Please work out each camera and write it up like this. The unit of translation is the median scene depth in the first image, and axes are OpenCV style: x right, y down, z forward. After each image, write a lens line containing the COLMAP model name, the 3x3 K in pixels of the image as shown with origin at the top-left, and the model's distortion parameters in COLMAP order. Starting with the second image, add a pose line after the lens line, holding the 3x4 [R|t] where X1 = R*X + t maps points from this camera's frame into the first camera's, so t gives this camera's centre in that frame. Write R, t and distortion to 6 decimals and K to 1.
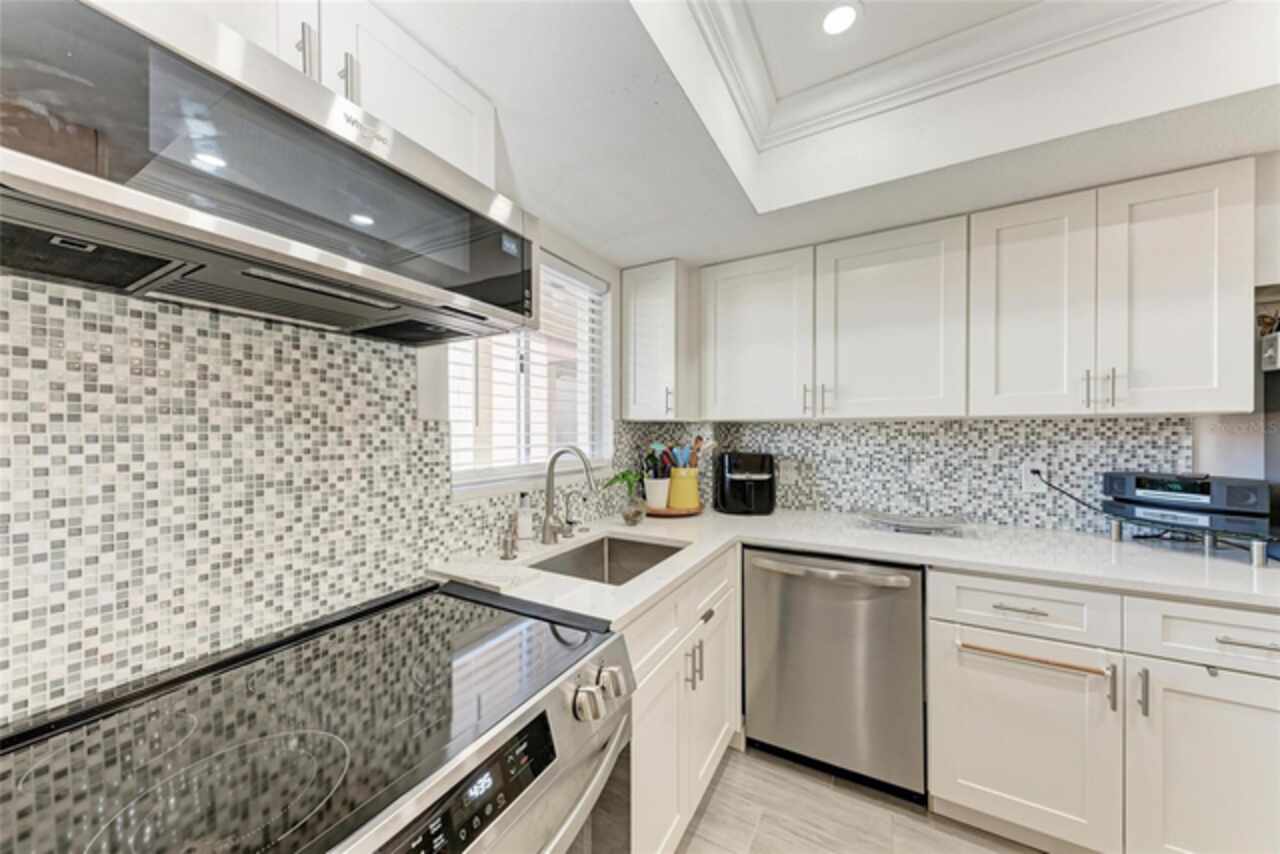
lens RADIAL K [[425.5, 0, 634.6], [0, 425.5, 440.9], [0, 0, 1]] dist [0.018273, -0.005643]
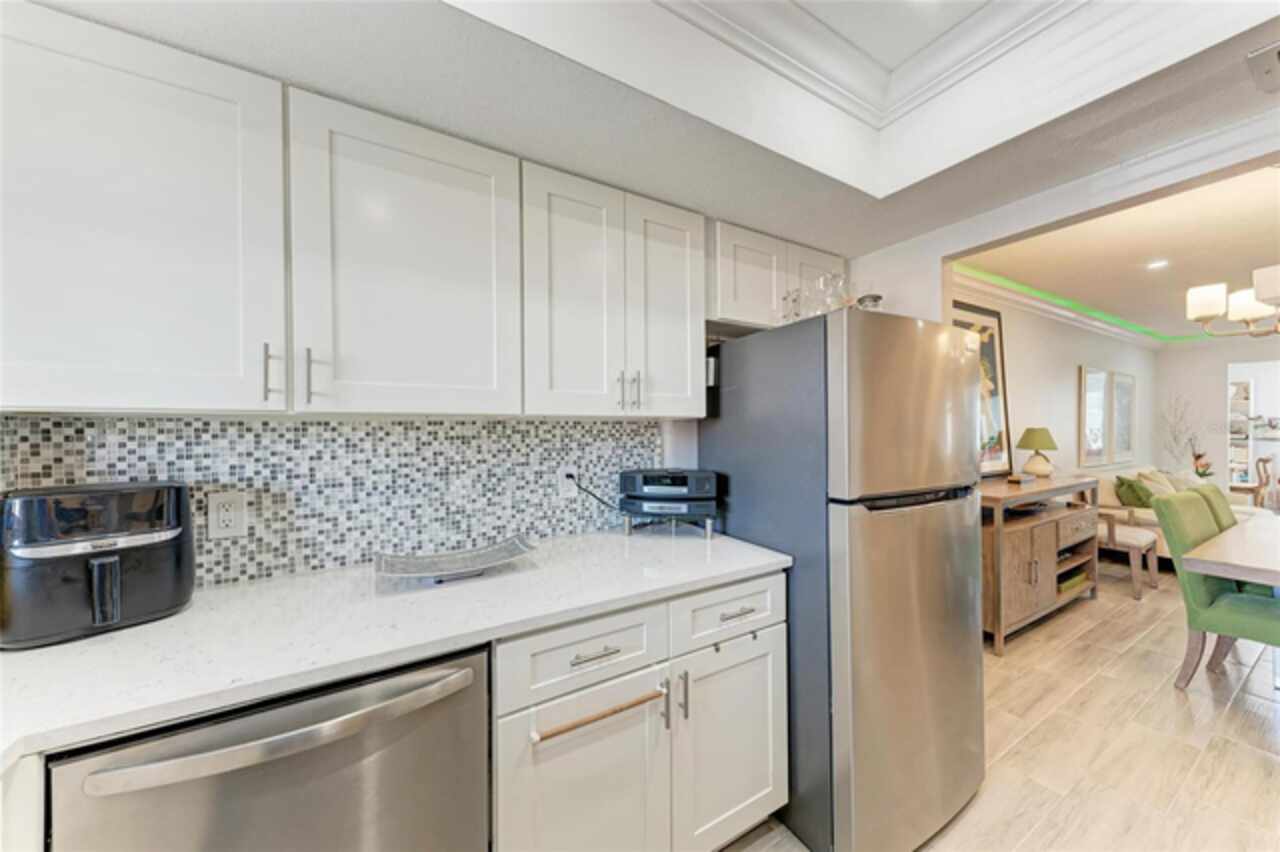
lens RADIAL K [[452.9, 0, 669.8], [0, 452.9, 426.5], [0, 0, 1]] dist [0.013665, -0.000058]
pose [[0.466719, 0.007942, 0.884370, 0.142529], [0.025135, 0.999437, -0.022240, -0.009554], [-0.884049, 0.032608, 0.466256, 0.325993]]
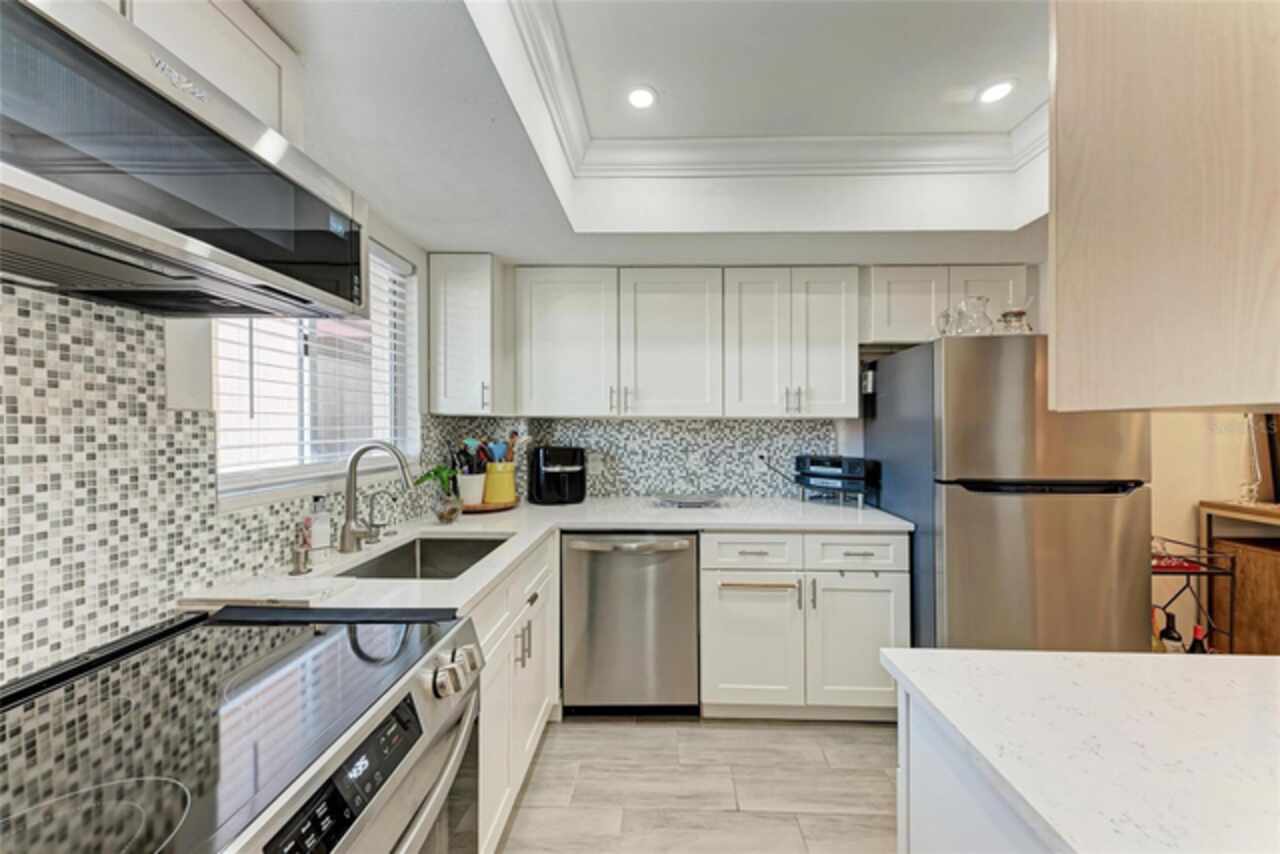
lens RADIAL K [[431.4, 0, 647.8], [0, 431.4, 431.6], [0, 0, 1]] dist [0.000280, -0.000211]
pose [[0.881220, 0.002116, 0.472701, -0.065400], [0.002753, 0.999950, -0.009609, 0.000866], [-0.472698, 0.009769, 0.881171, -0.069885]]
